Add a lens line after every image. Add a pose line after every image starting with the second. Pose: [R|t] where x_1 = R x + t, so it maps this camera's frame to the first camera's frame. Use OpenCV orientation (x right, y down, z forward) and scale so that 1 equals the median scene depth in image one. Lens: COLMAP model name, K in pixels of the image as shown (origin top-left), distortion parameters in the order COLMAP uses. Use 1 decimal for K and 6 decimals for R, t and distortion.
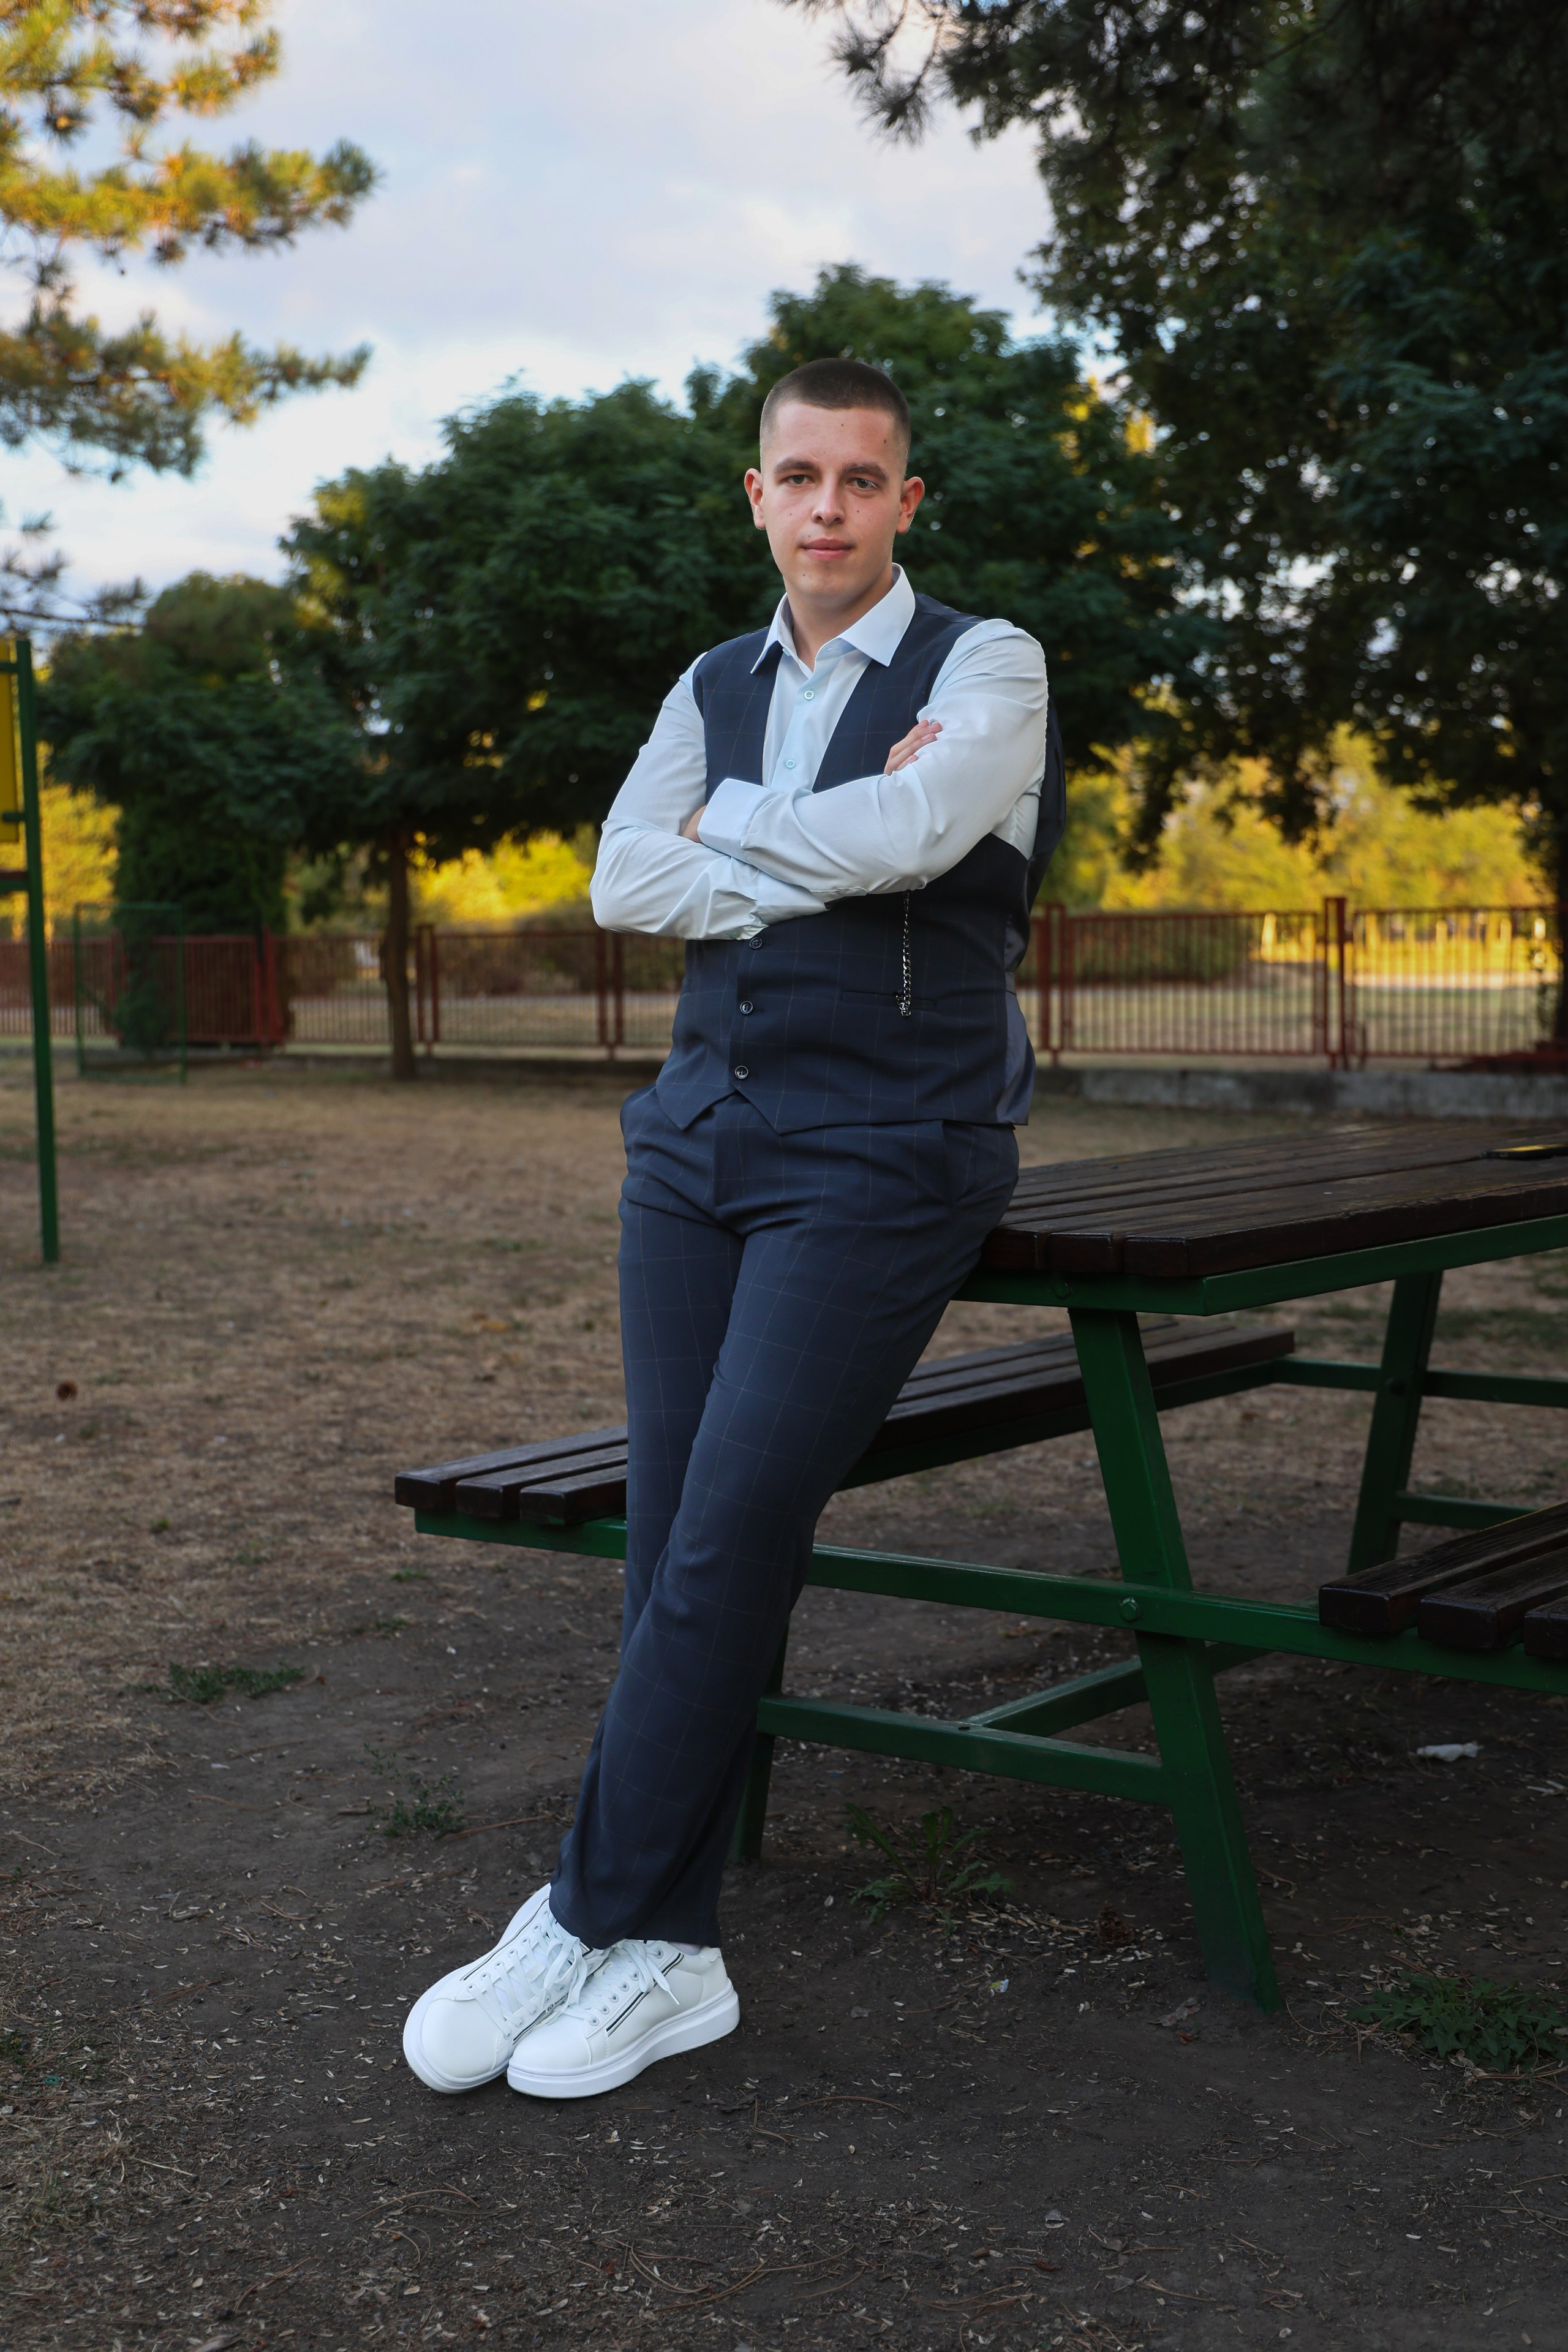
lens RADIAL K [[3050.8, 0, 783.9], [0, 3050.8, 1162.8], [0, 0, 1]] dist [0.105218, 0.000000]
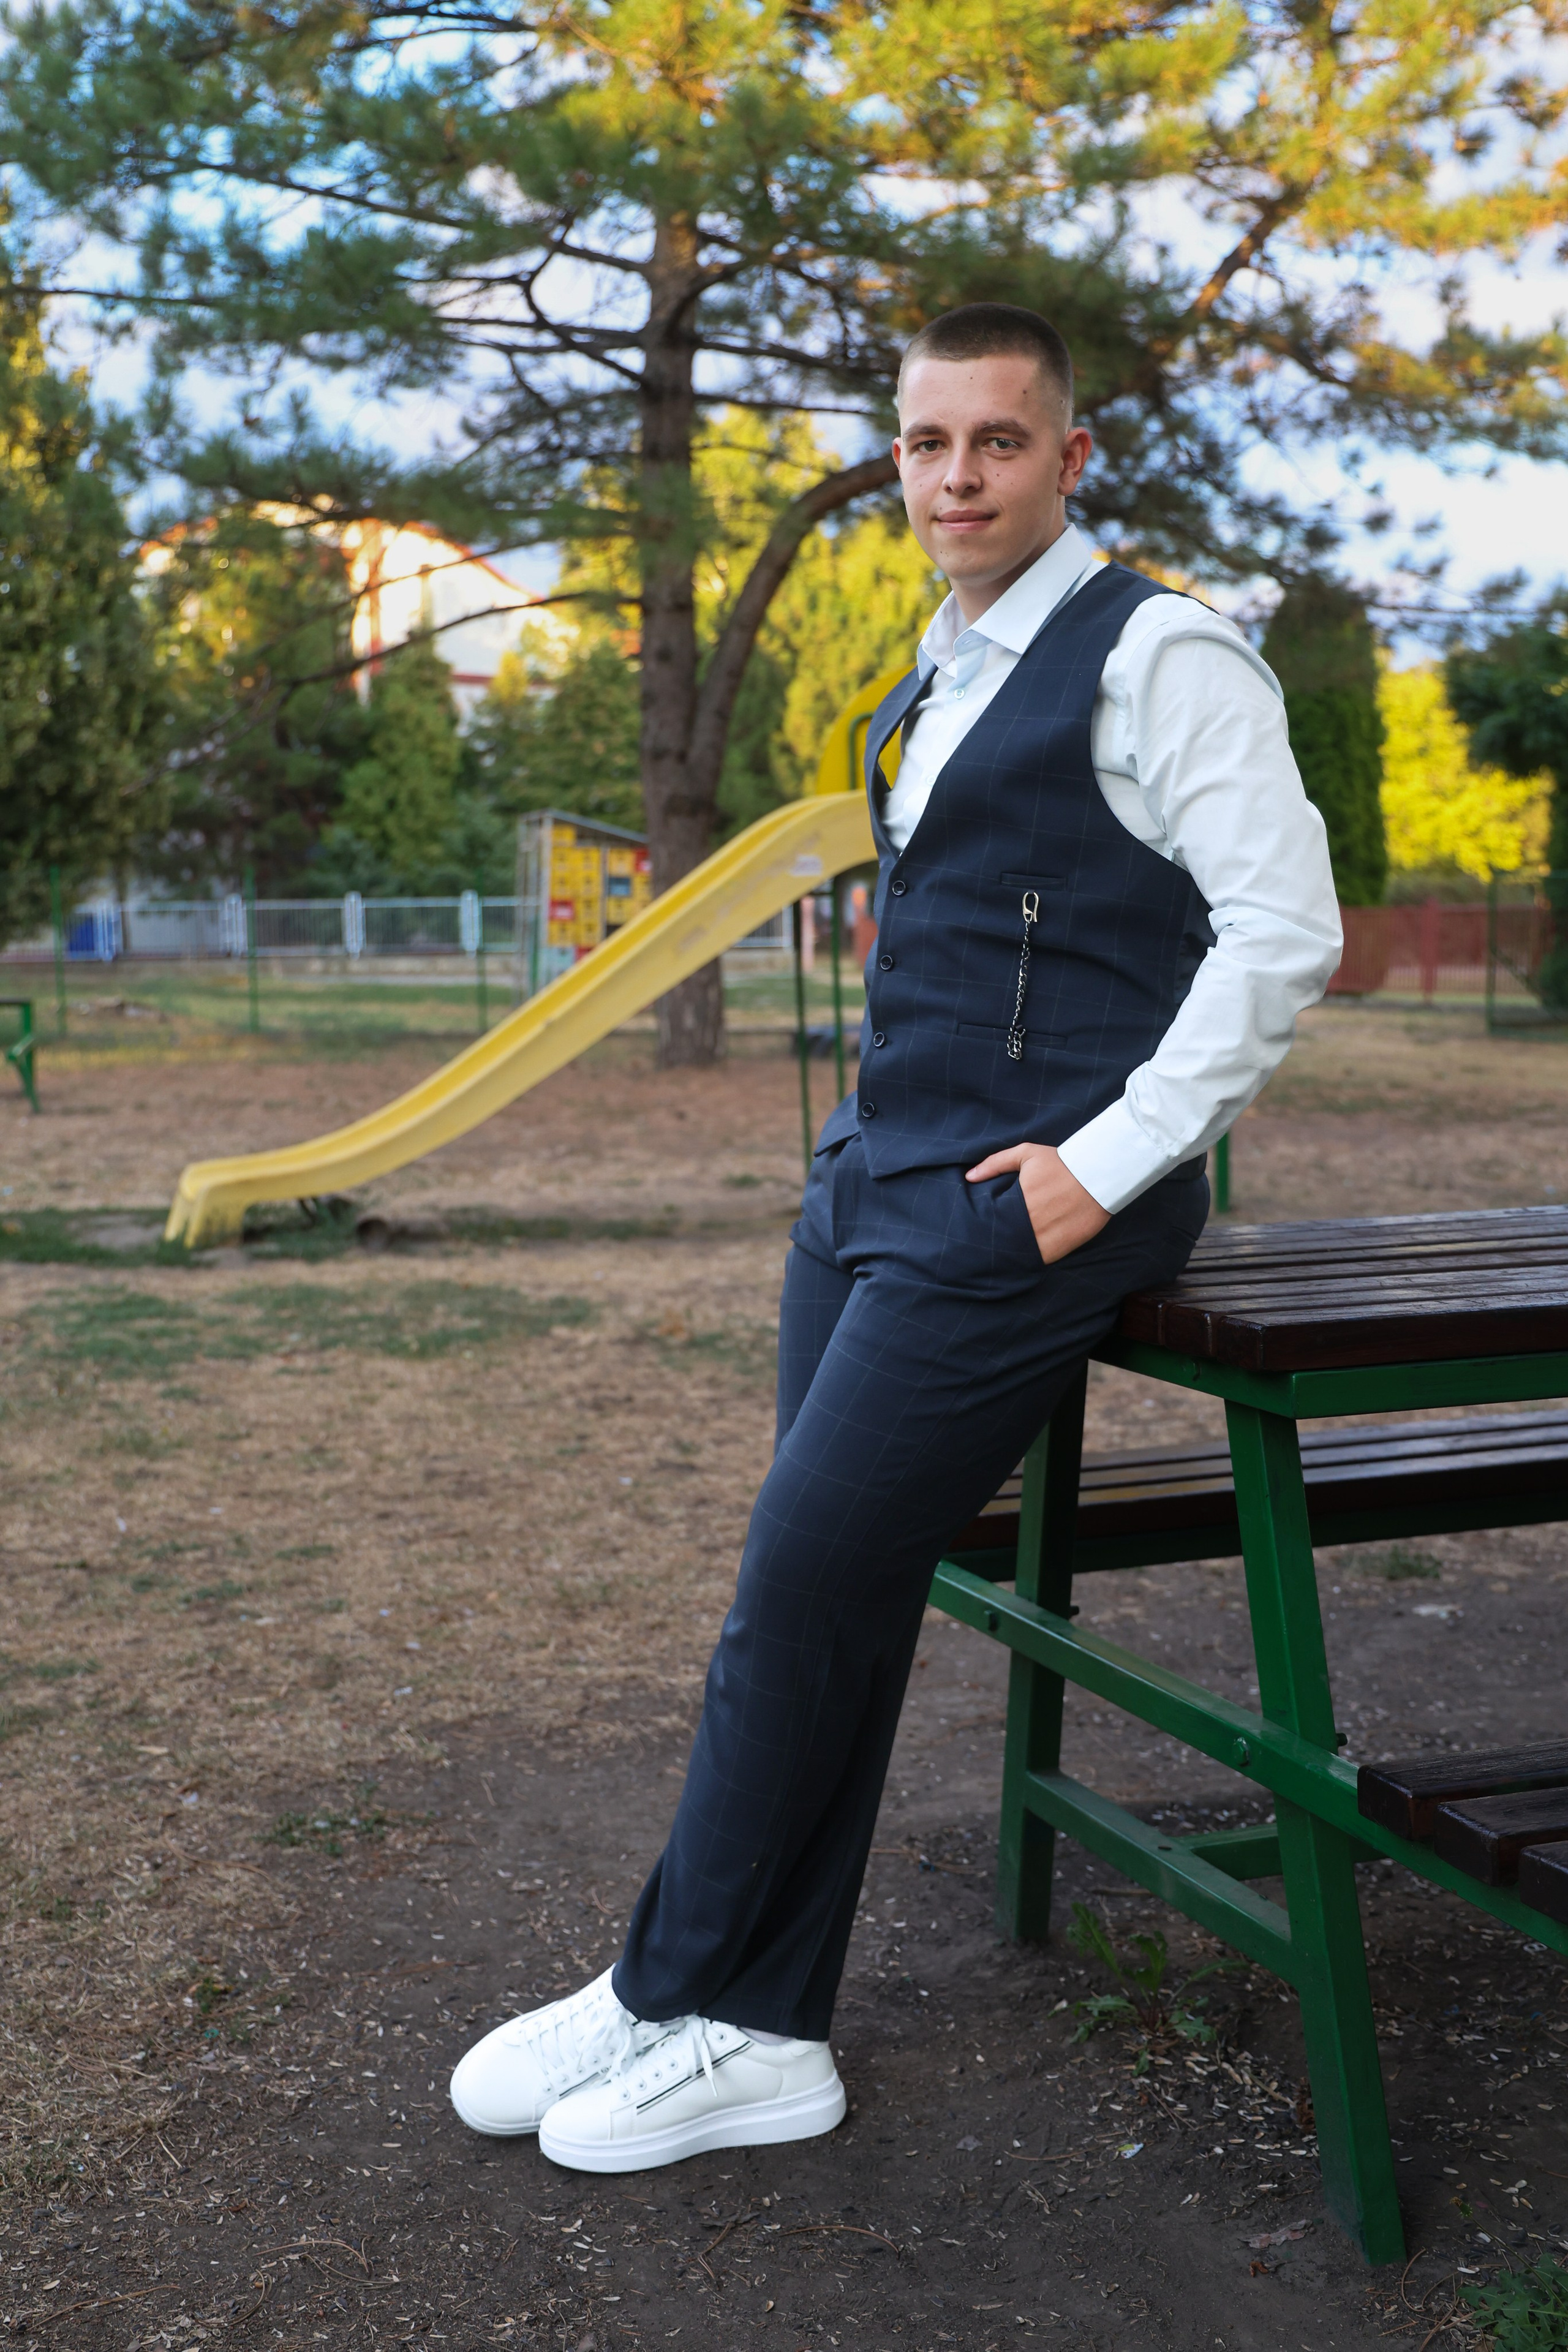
lens RADIAL K [[2711.5, 0, 787.9], [0, 2711.5, 1192.1], [0, 0, 1]] dist [0.073193, 0.000000]
pose [[0.856012, 0.050360, -0.514497, 0.373738], [-0.032490, 0.998517, 0.043681, -0.037309], [0.515934, -0.020675, 0.856379, 0.280971]]
